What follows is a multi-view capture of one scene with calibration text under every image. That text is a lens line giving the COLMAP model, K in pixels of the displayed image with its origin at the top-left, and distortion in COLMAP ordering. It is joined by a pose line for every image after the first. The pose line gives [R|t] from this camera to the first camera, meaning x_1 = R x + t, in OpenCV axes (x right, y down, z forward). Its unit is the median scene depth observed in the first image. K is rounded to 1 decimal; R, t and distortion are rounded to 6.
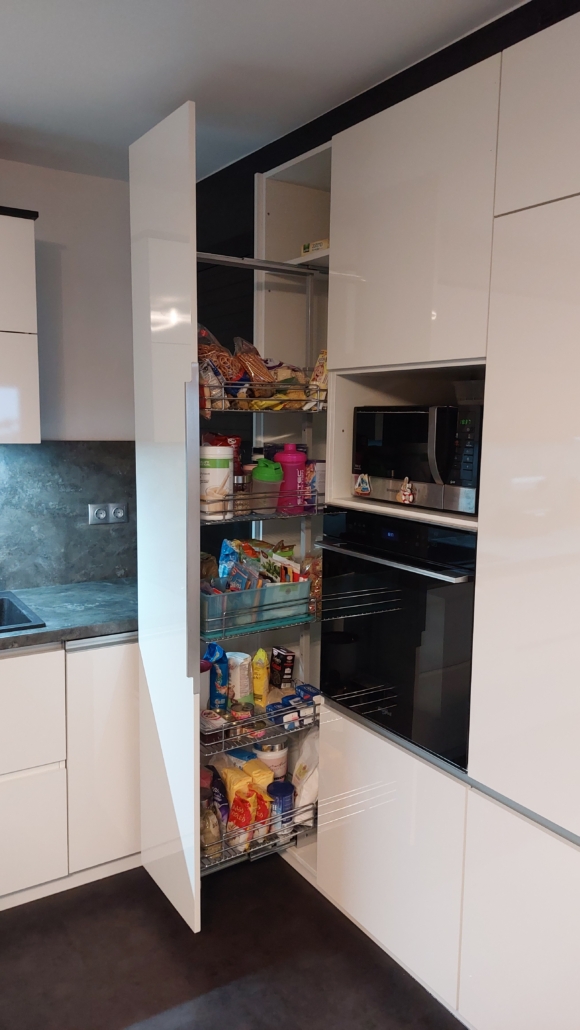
lens RADIAL K [[763.5, 0, 290.8], [0, 763.5, 511.8], [0, 0, 1]] dist [0.023312, -0.002440]
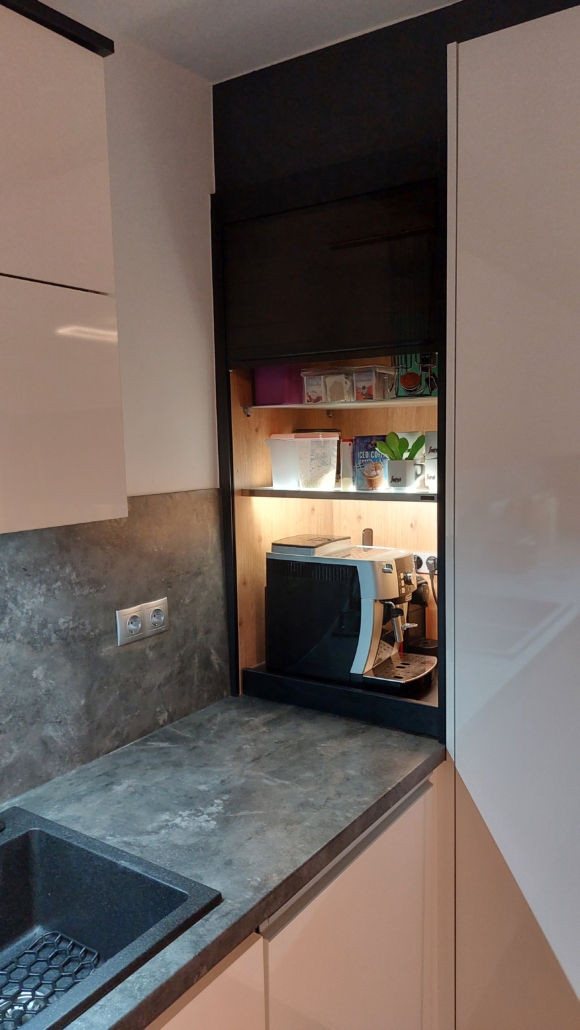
lens RADIAL K [[763.5, 0, 290.1], [0, 763.5, 518.2], [0, 0, 1]] dist [0.023312, -0.002440]
pose [[0.909676, -0.077632, 0.407999, -0.381744], [0.078525, 0.996805, 0.014588, -0.077844], [-0.407828, 0.018768, 0.912866, 0.443163]]
